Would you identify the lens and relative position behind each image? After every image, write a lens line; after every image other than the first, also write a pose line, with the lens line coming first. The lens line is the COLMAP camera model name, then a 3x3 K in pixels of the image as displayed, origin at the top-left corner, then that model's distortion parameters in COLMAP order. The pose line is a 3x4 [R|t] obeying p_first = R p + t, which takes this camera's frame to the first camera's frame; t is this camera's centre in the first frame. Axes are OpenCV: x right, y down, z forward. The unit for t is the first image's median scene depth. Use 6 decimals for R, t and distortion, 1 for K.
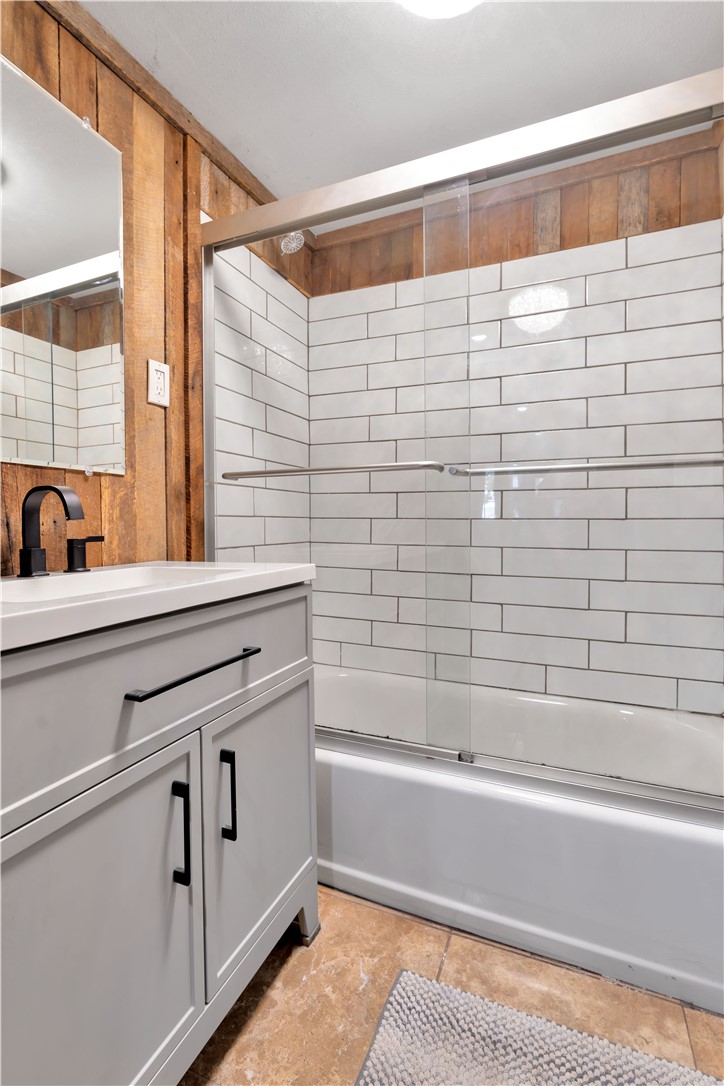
lens RADIAL K [[499.3, 0, 364.7], [0, 499.3, 534.8], [0, 0, 1]] dist [0.001596, 0.001250]
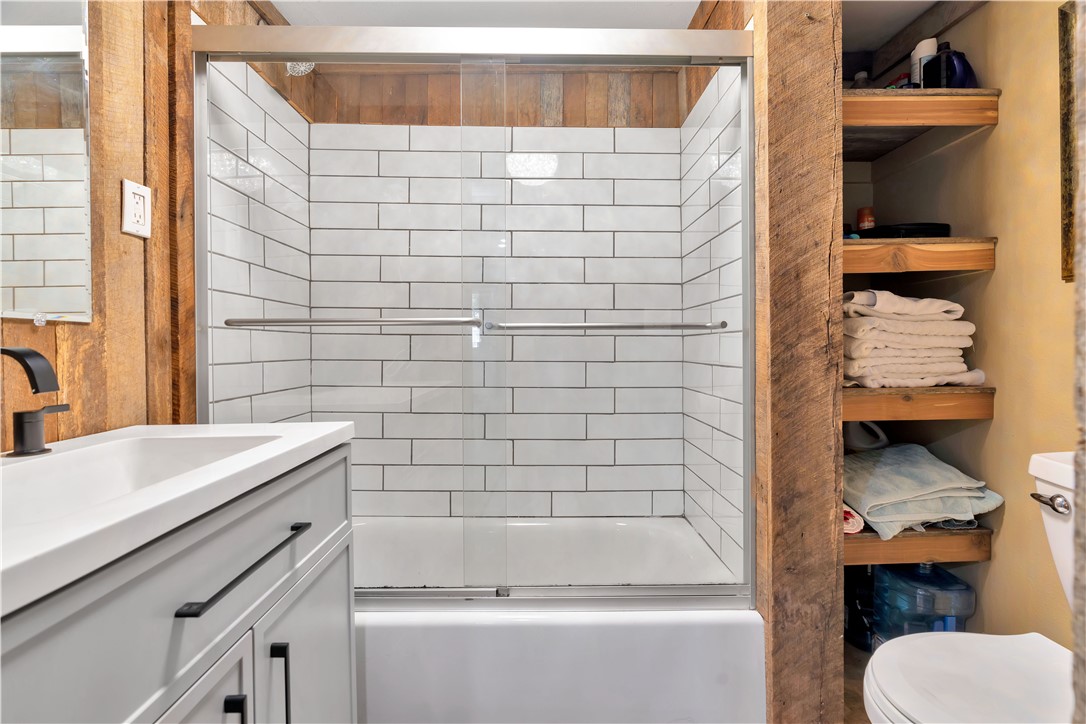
lens RADIAL K [[487.5, 0, 545.5], [0, 487.5, 359.6], [0, 0, 1]] dist [-0.004029, 0.001354]
pose [[0.915443, -0.008932, 0.402349, -0.113530], [0.009087, 0.999958, 0.001524, -0.048073], [-0.402346, 0.002261, 0.915485, 0.001169]]
